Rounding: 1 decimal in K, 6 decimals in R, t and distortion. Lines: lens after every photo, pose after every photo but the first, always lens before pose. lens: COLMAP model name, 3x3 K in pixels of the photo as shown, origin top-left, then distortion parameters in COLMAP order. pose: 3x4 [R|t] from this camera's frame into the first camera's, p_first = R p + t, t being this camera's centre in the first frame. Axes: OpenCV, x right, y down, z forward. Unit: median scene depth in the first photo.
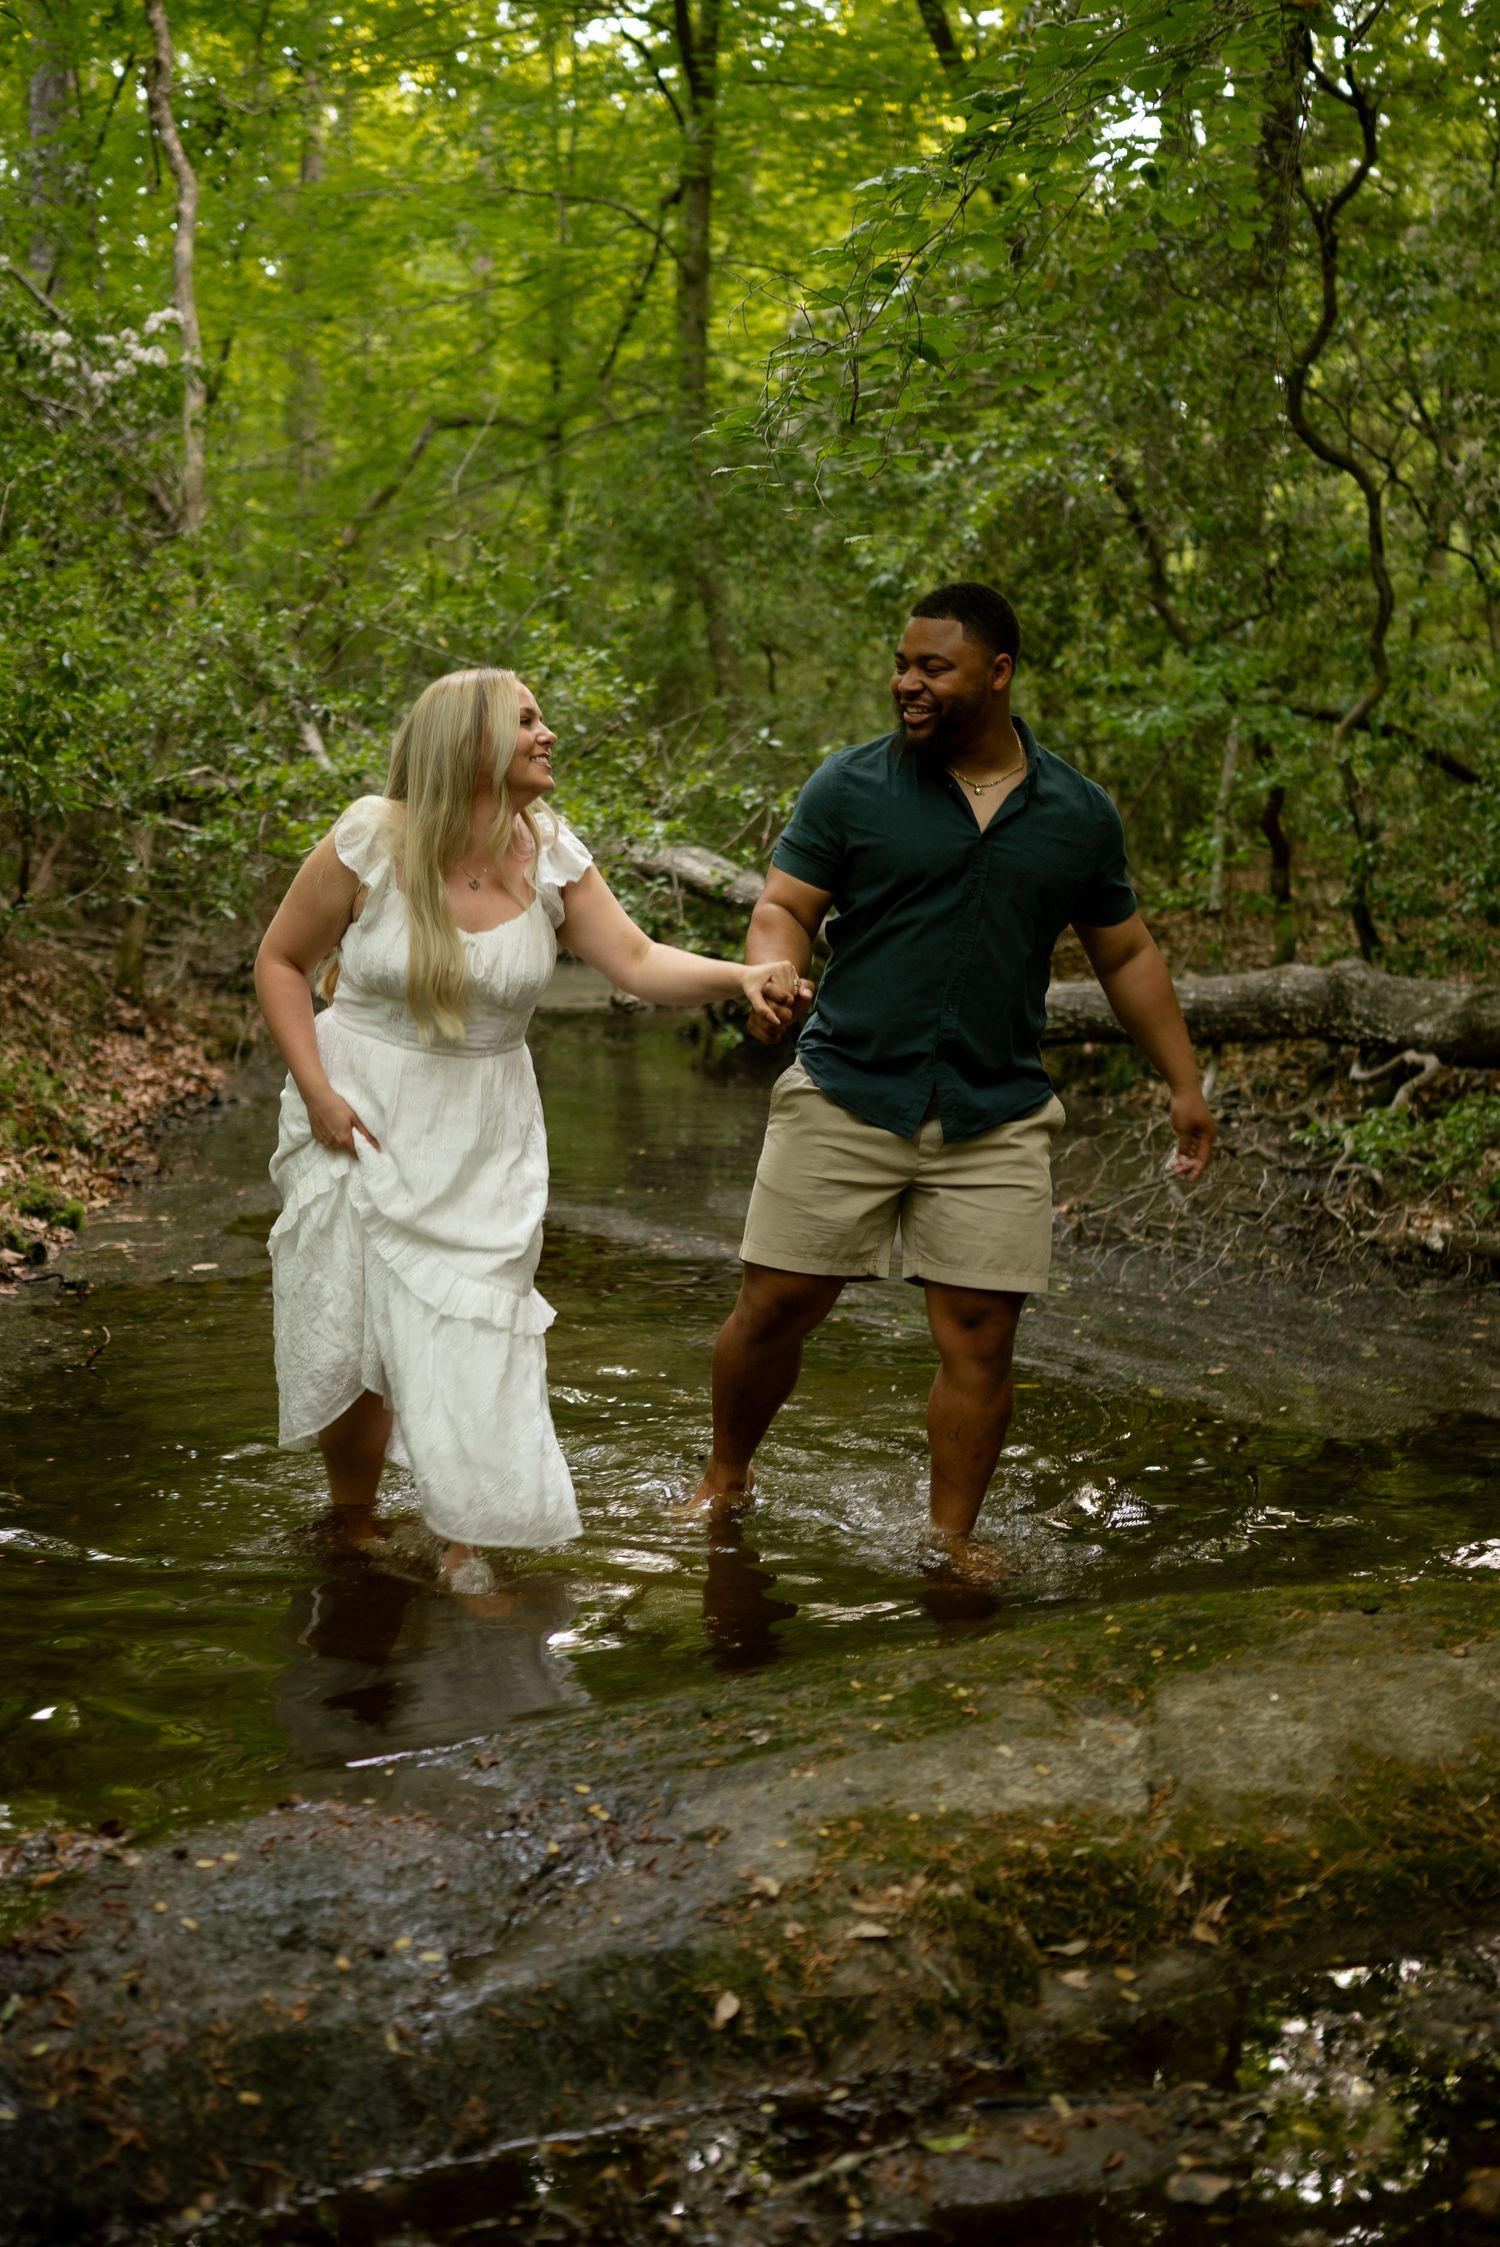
lens RADIAL K [[2305.1, 0, 752.6], [0, 2305.1, 1088.3], [0, 0, 1]] dist [0.010310, -0.013921]
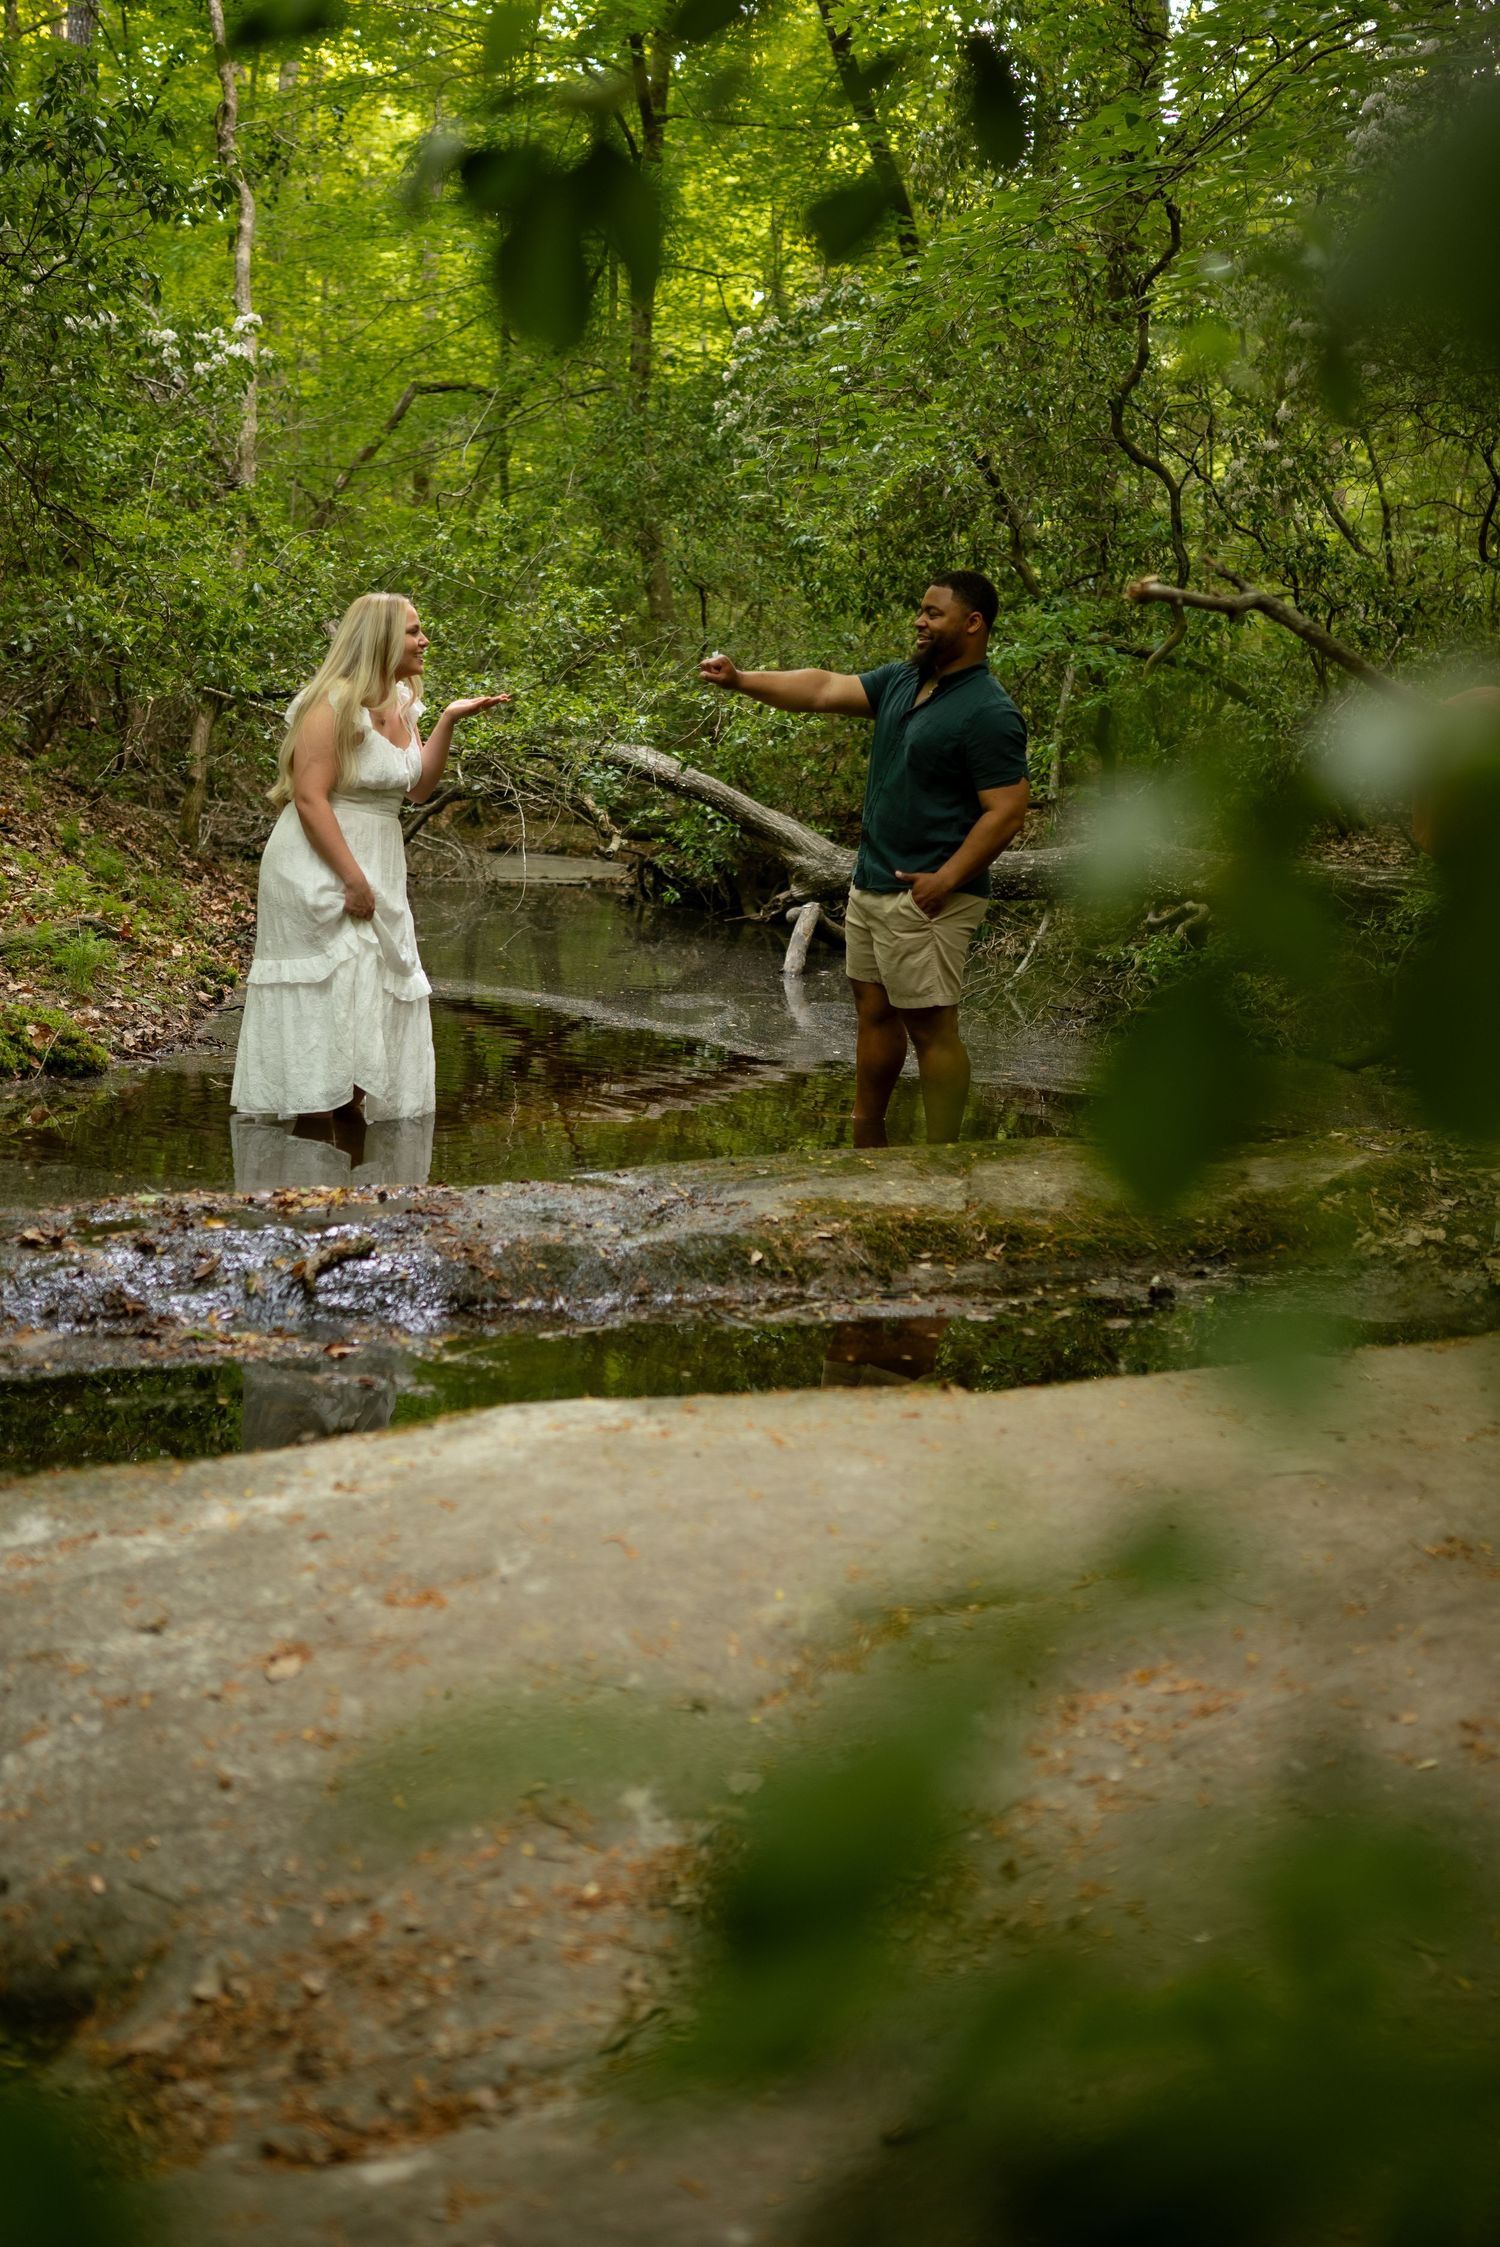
lens RADIAL K [[2290.1, 0, 713.6], [0, 2290.1, 937.3], [0, 0, 1]] dist [0.002765, 0.007083]
pose [[0.999114, 0.023640, 0.034831, -0.035656], [-0.022426, 0.999142, -0.034830, 0.051789], [-0.035624, 0.034018, 0.998786, -0.294725]]
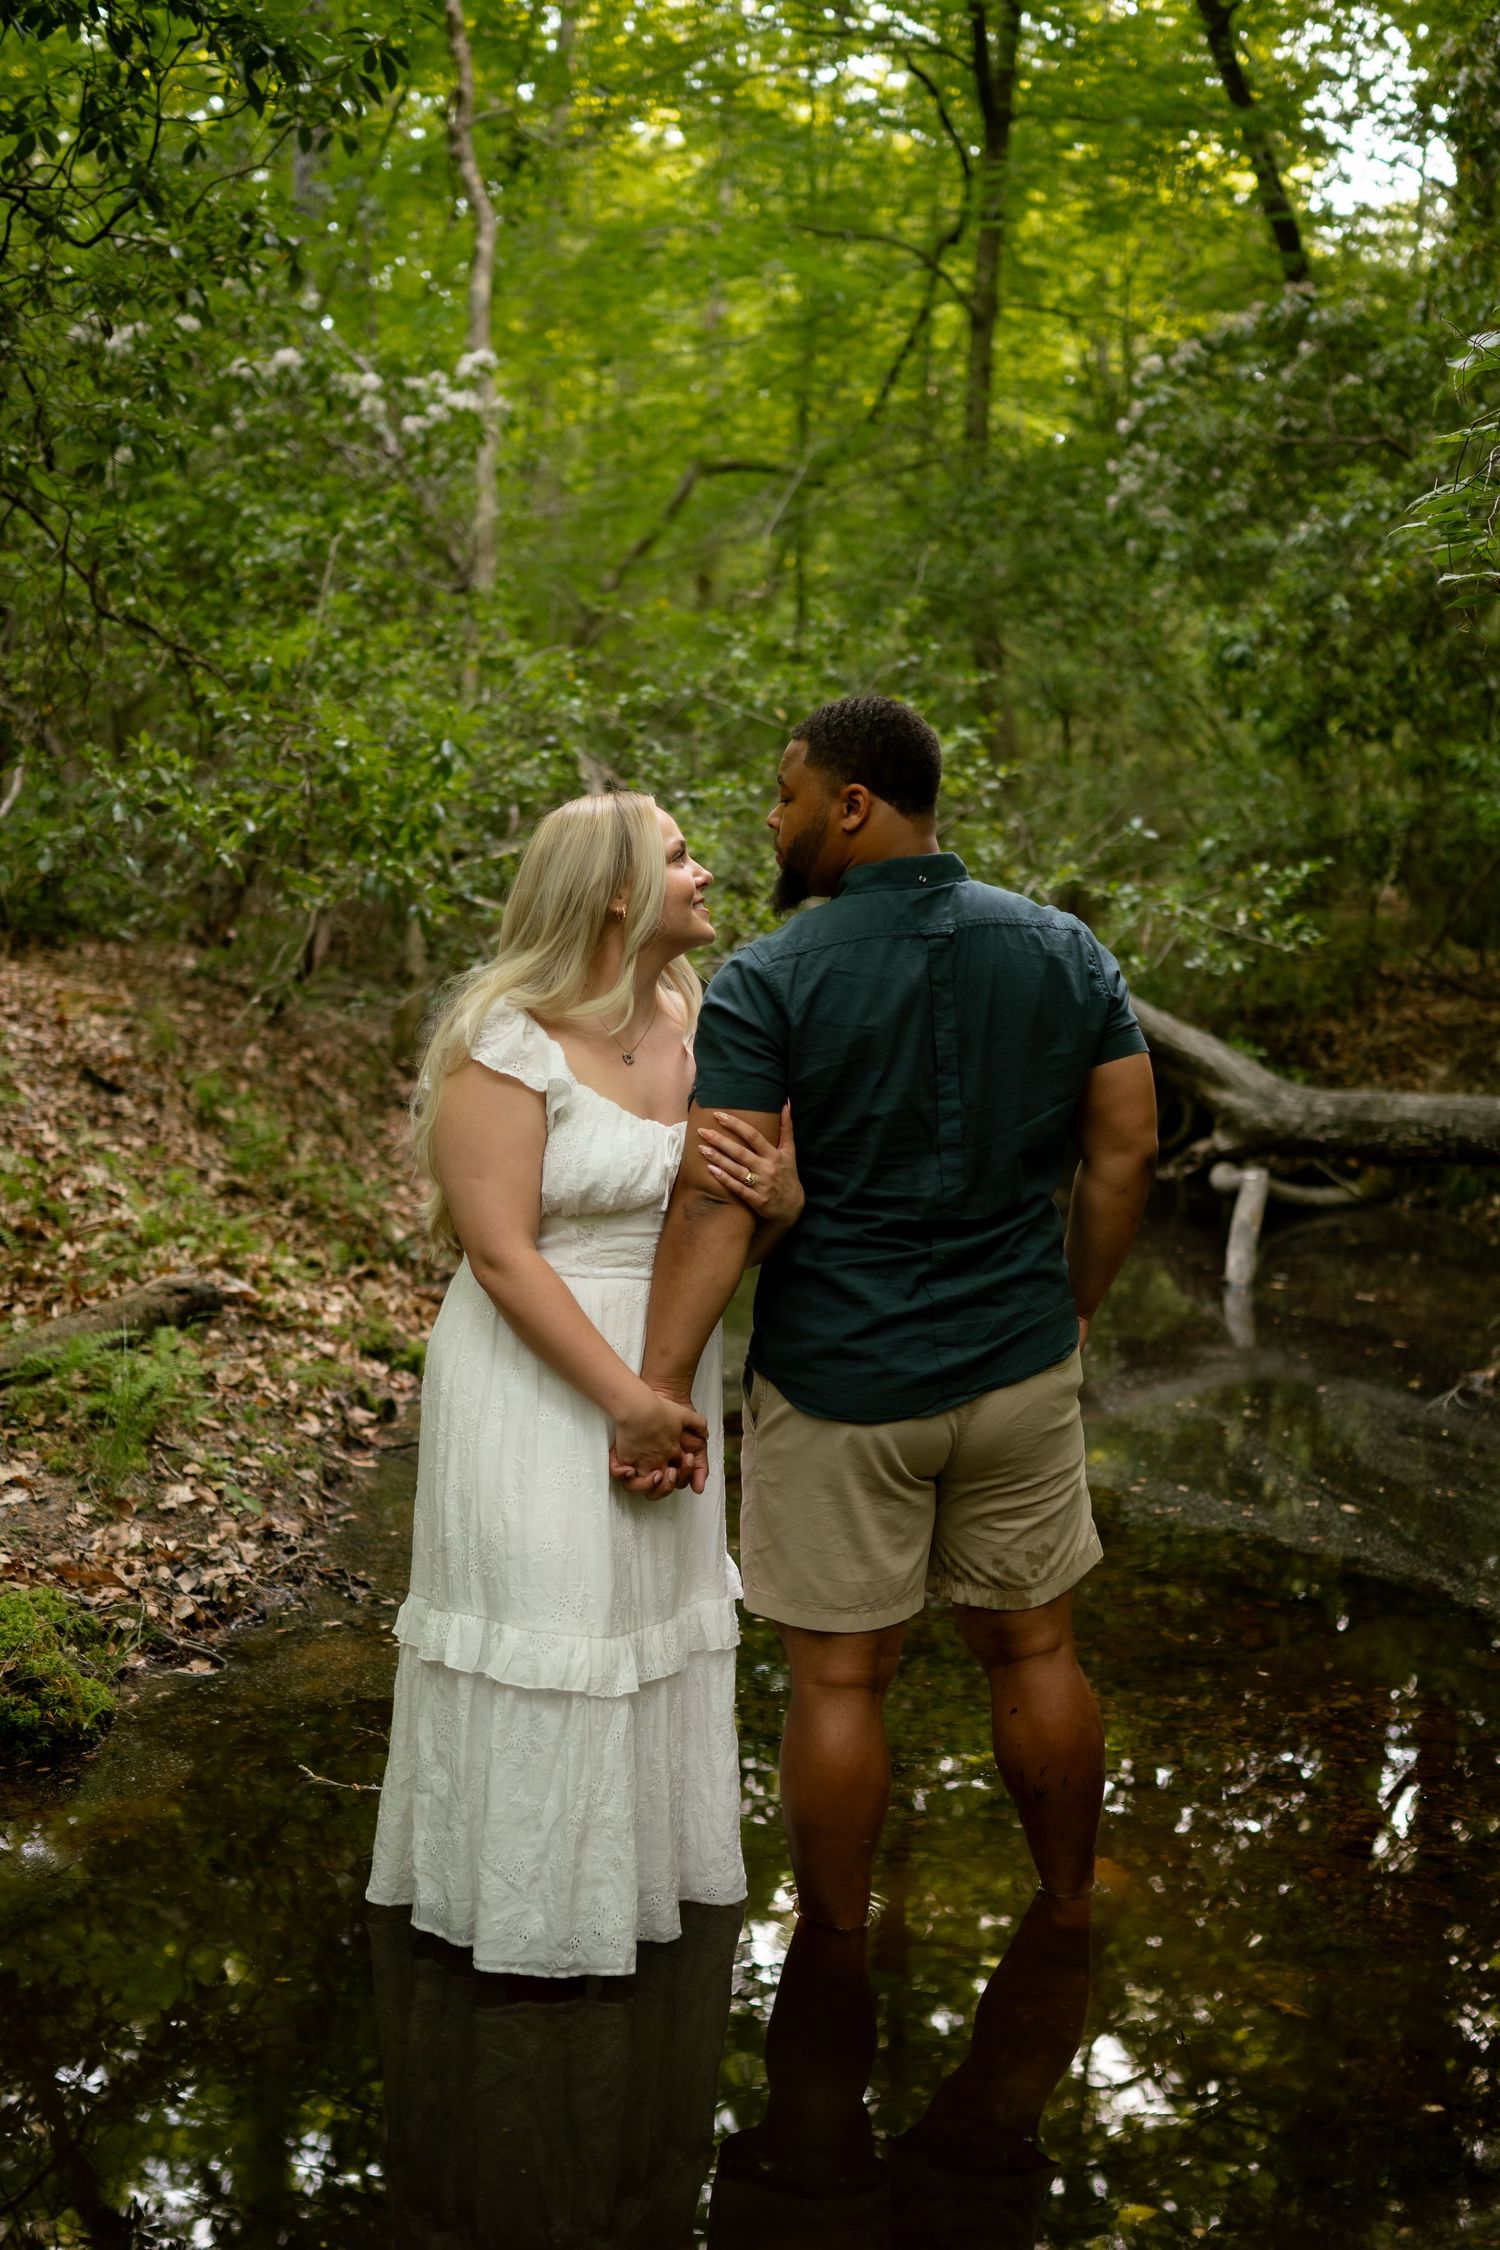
lens RADIAL K [[2251.6, 0, 750.0], [0, 2251.6, 1125.0], [0, 0, 1]] dist [-0.001673, 0.018231]
pose [[0.997155, 0.032390, -0.068070, -0.077263], [-0.032019, 0.999466, 0.006531, -0.033304], [0.068246, -0.004332, 0.997659, 0.094666]]
